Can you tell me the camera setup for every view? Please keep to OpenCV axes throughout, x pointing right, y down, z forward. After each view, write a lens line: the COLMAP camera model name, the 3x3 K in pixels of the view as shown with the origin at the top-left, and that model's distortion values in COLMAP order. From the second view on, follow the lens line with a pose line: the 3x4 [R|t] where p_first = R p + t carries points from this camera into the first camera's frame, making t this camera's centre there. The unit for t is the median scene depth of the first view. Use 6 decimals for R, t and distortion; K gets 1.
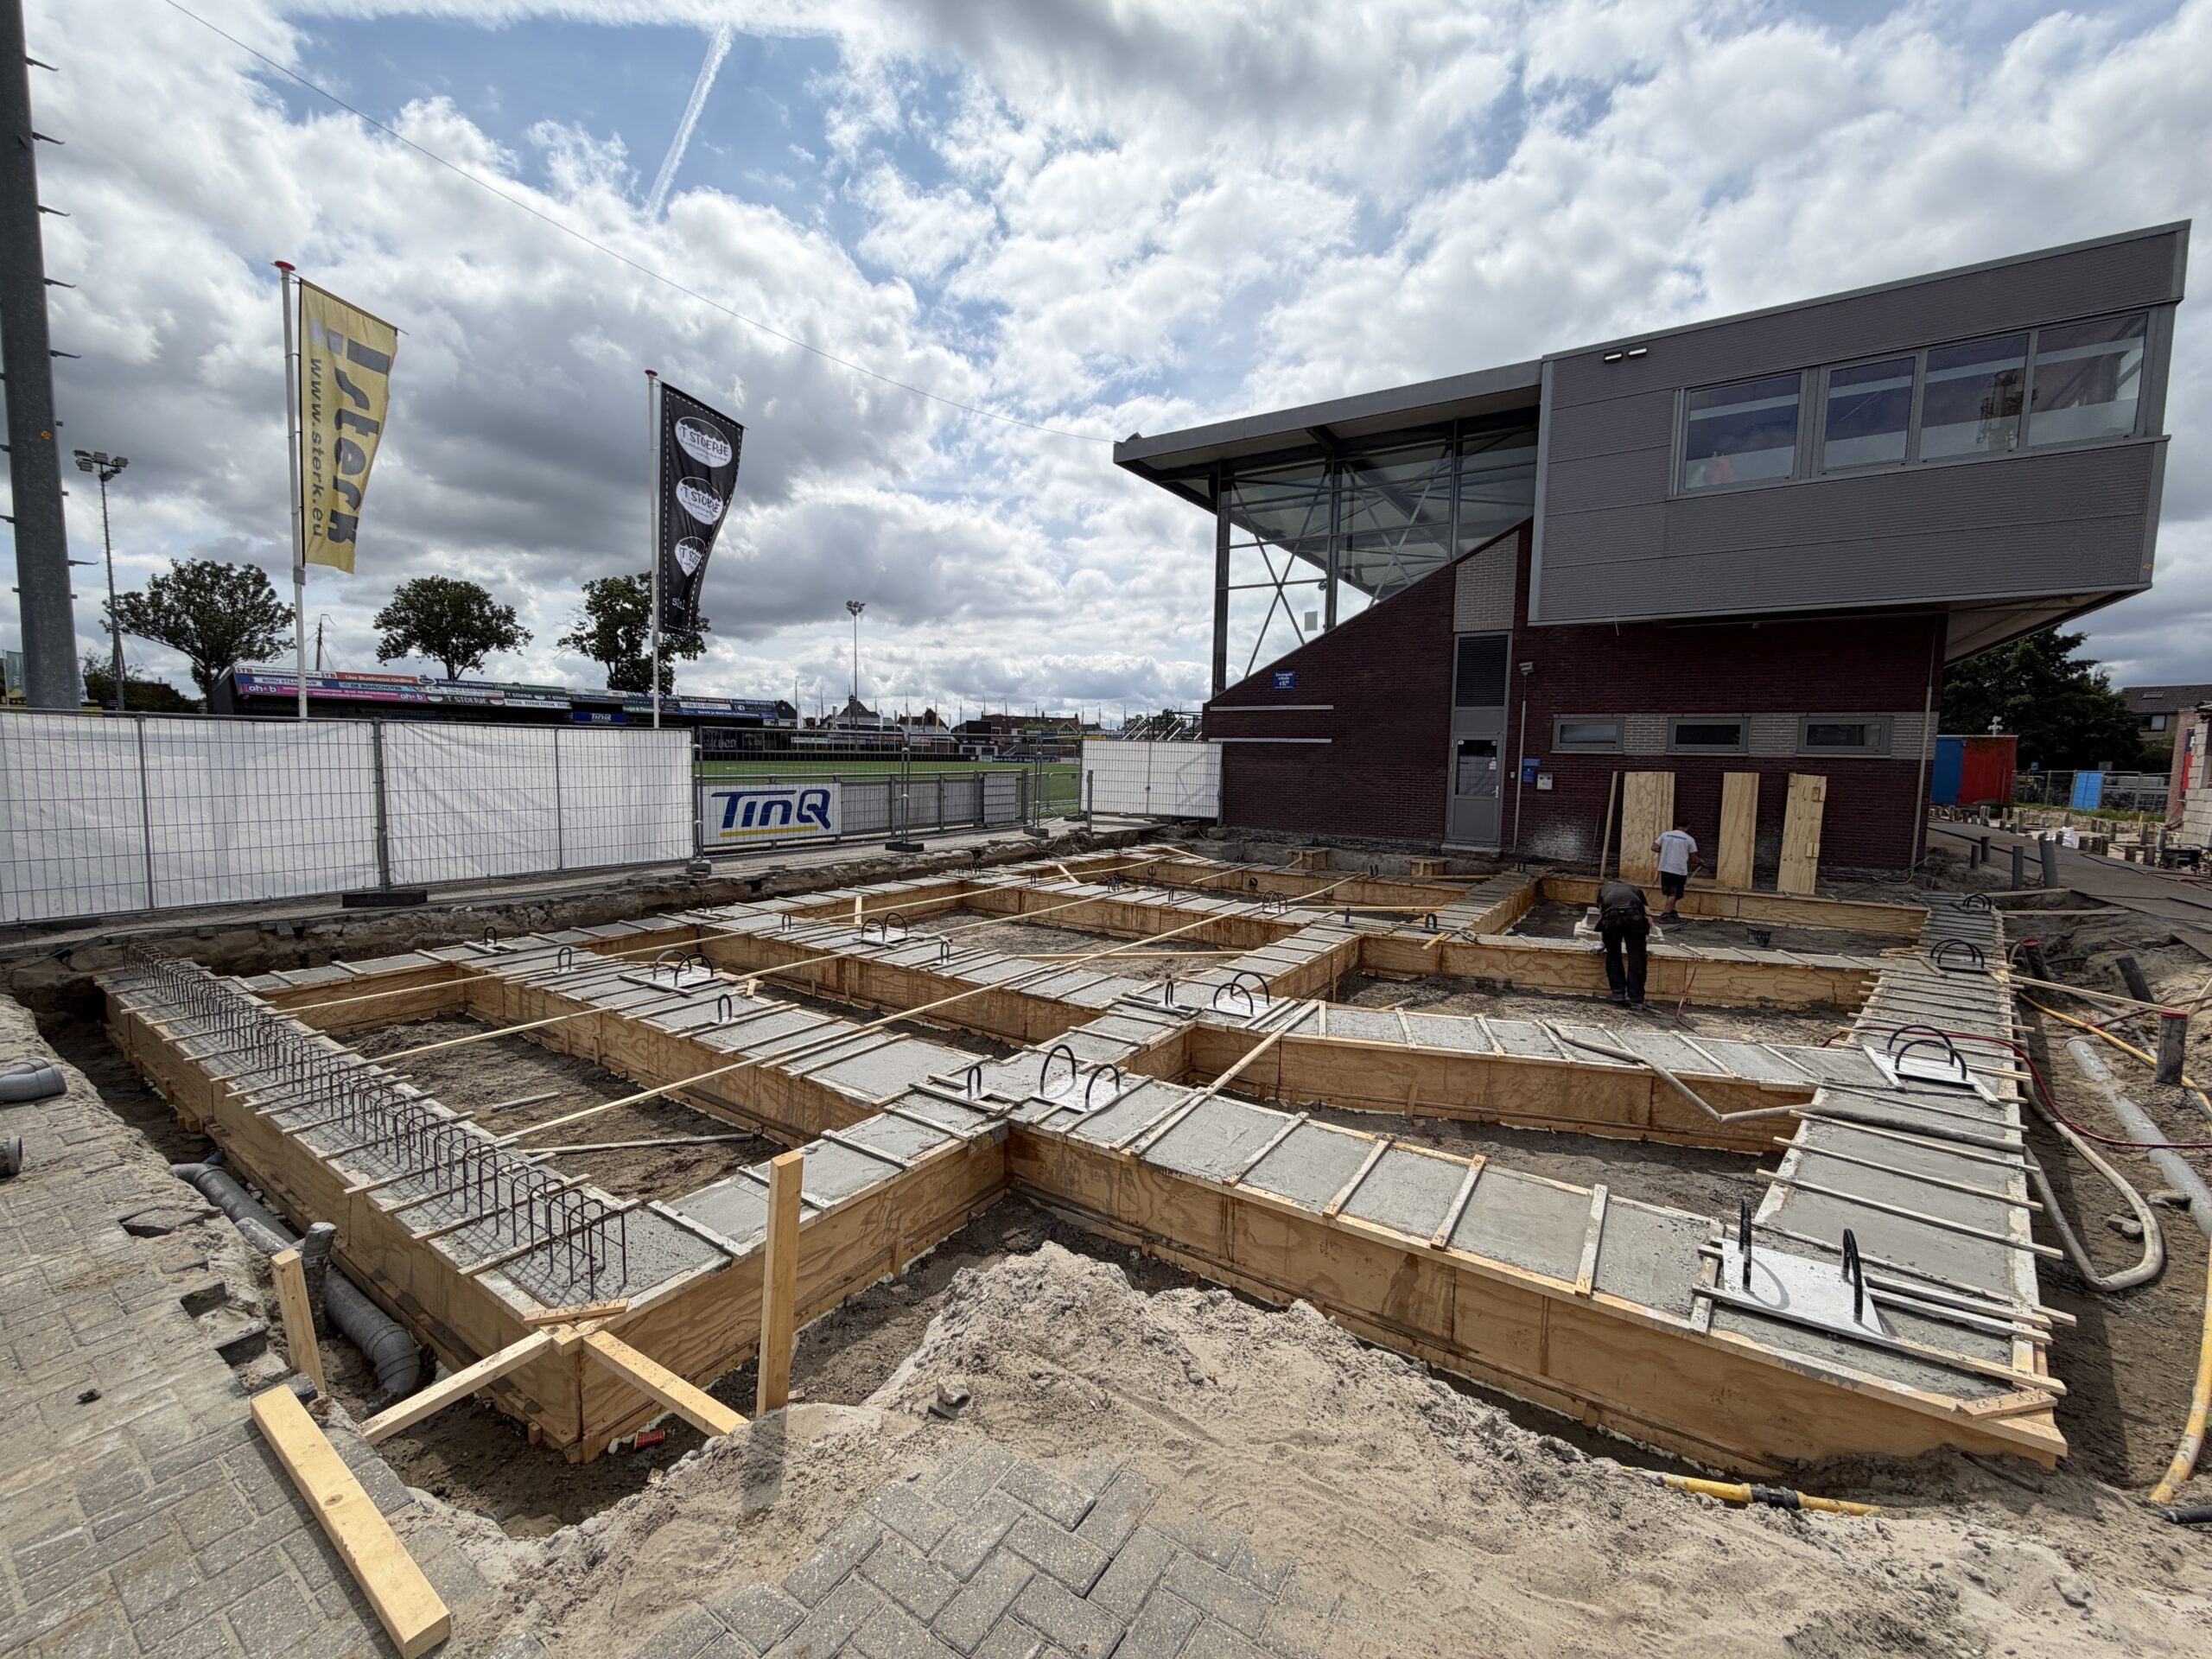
lens RADIAL K [[858.6, 0, 1106.0], [0, 858.6, 829.5], [0, 0, 1]] dist [0.001794, 0.000208]
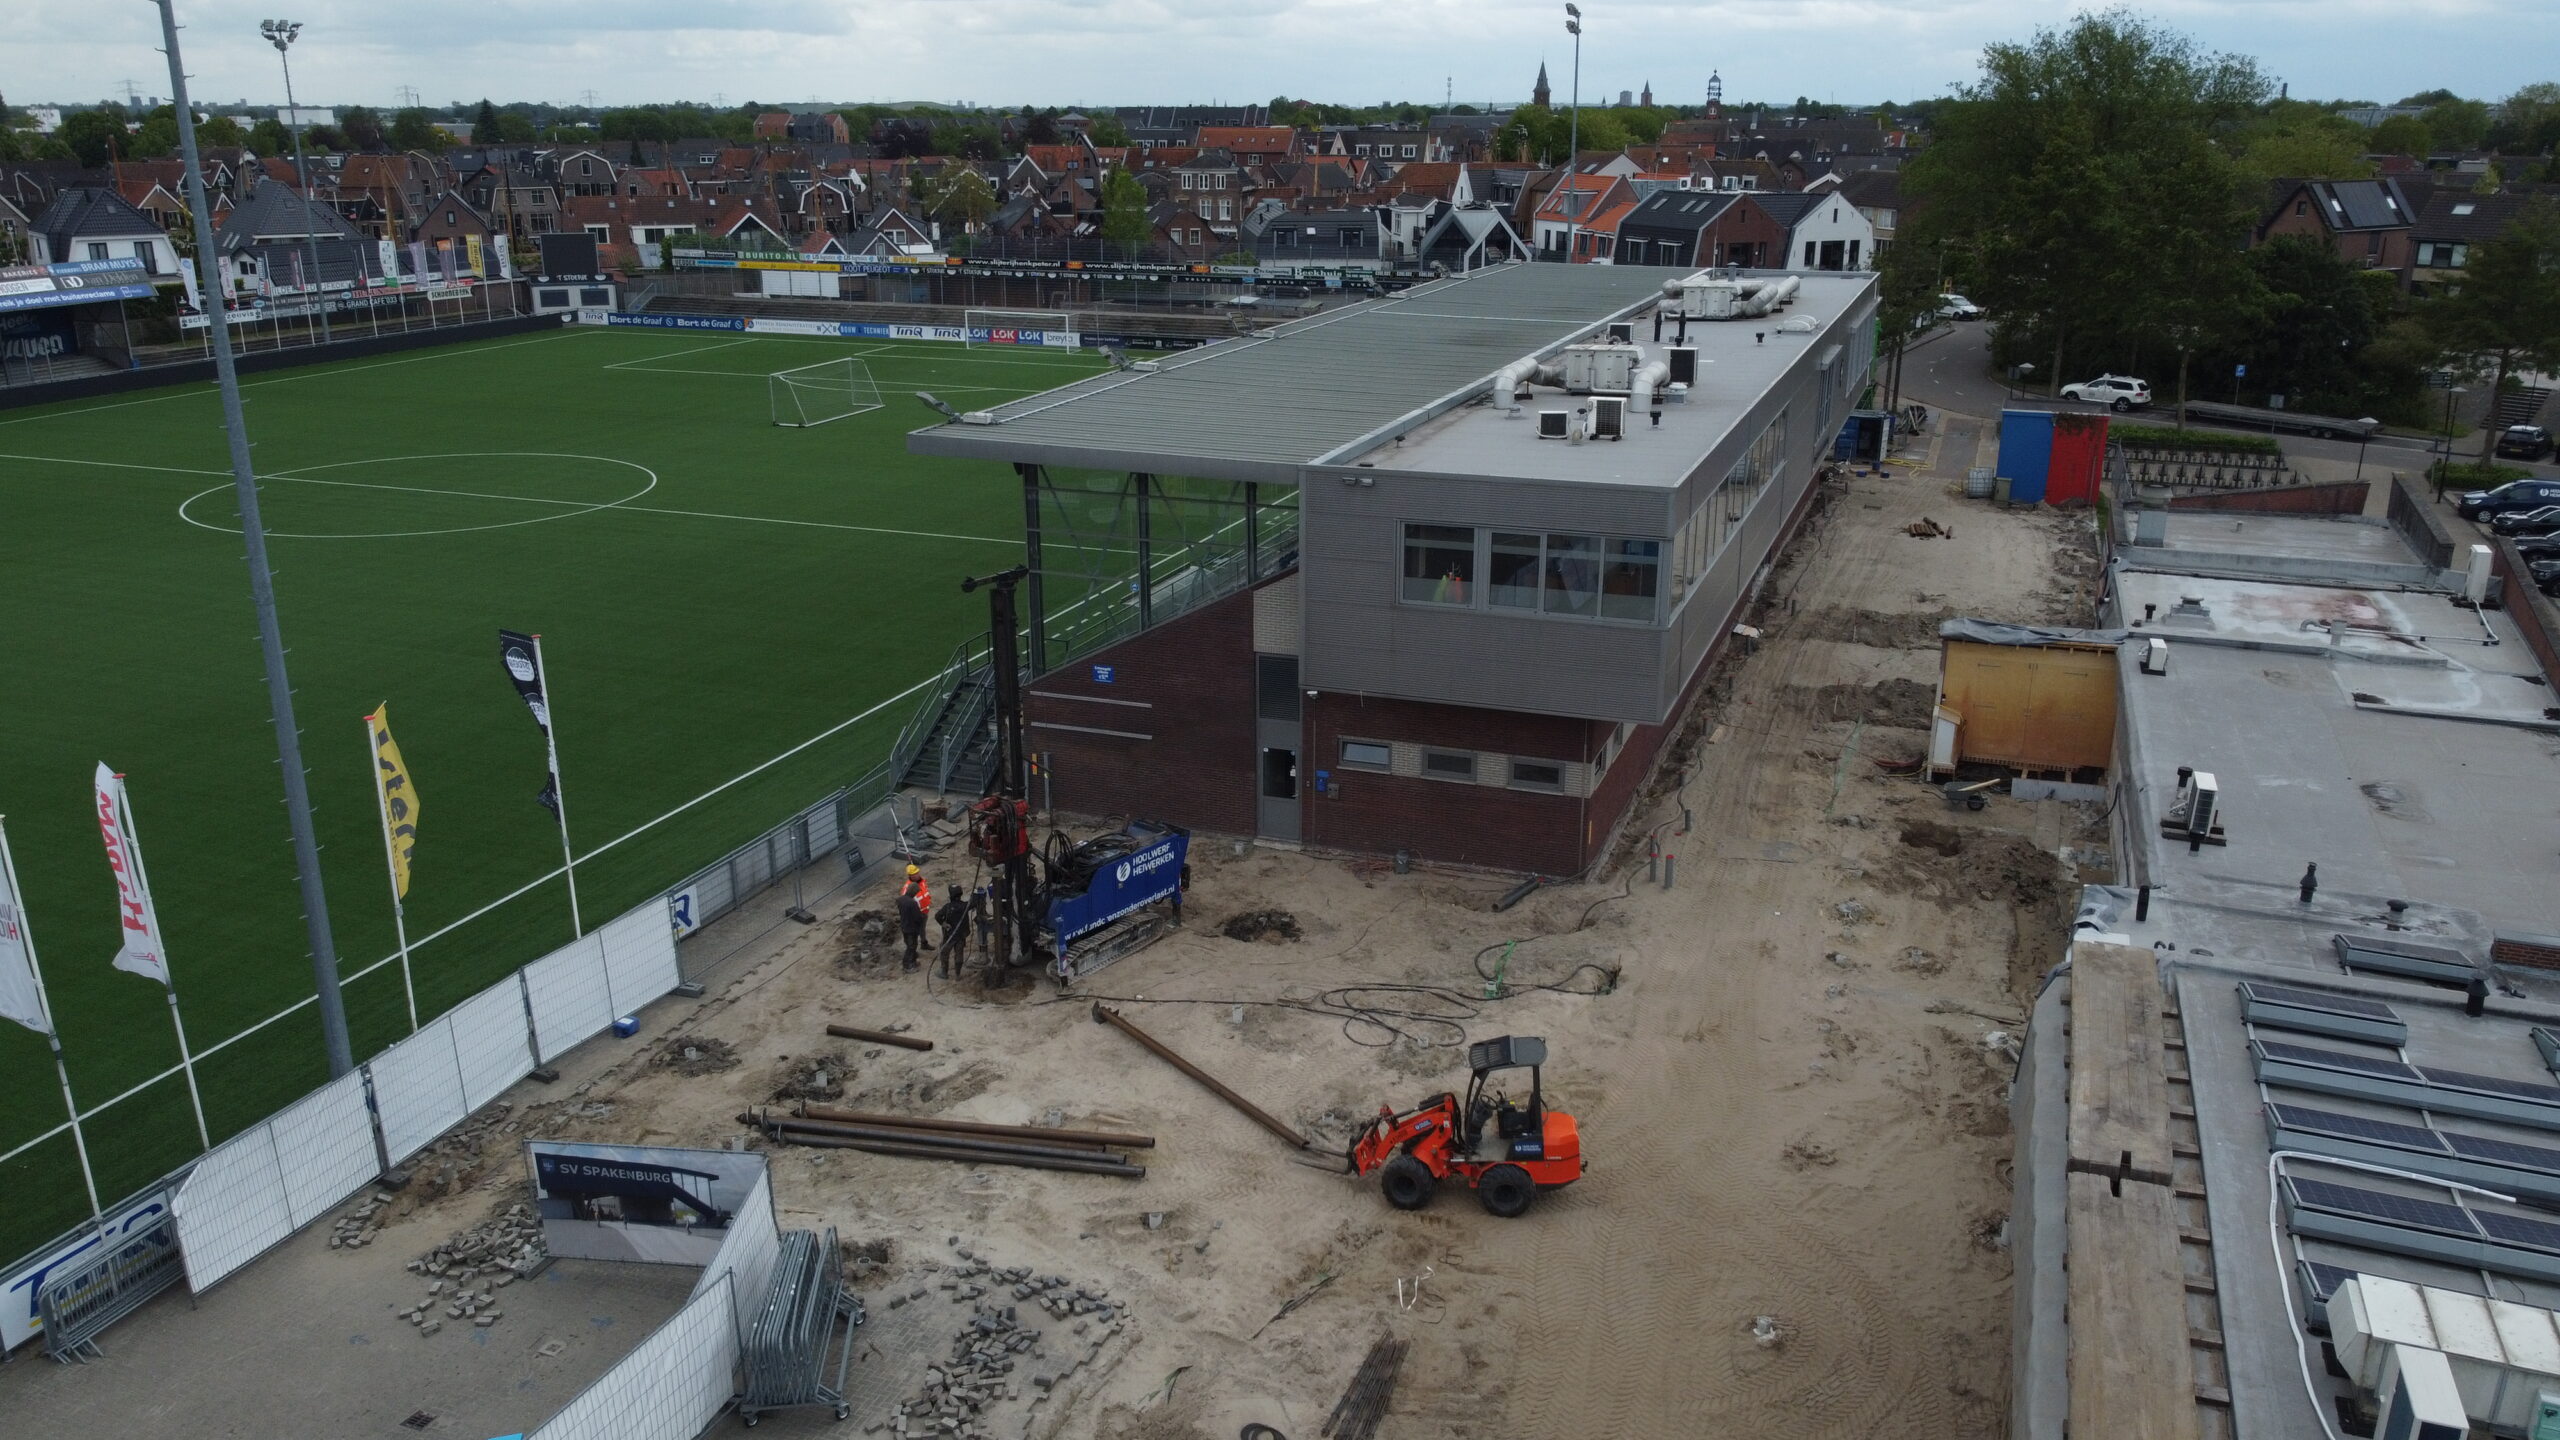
lens RADIAL K [[1878.9, 0, 1280.0], [0, 1878.9, 720.0], [0, 0, 1]] dist [0.001225, -0.000540]
pose [[0.971802, -0.088046, 0.218745, -0.082317], [0.033676, 0.969987, 0.240813, -0.738514], [-0.233382, -0.226656, 0.945600, -1.276027]]
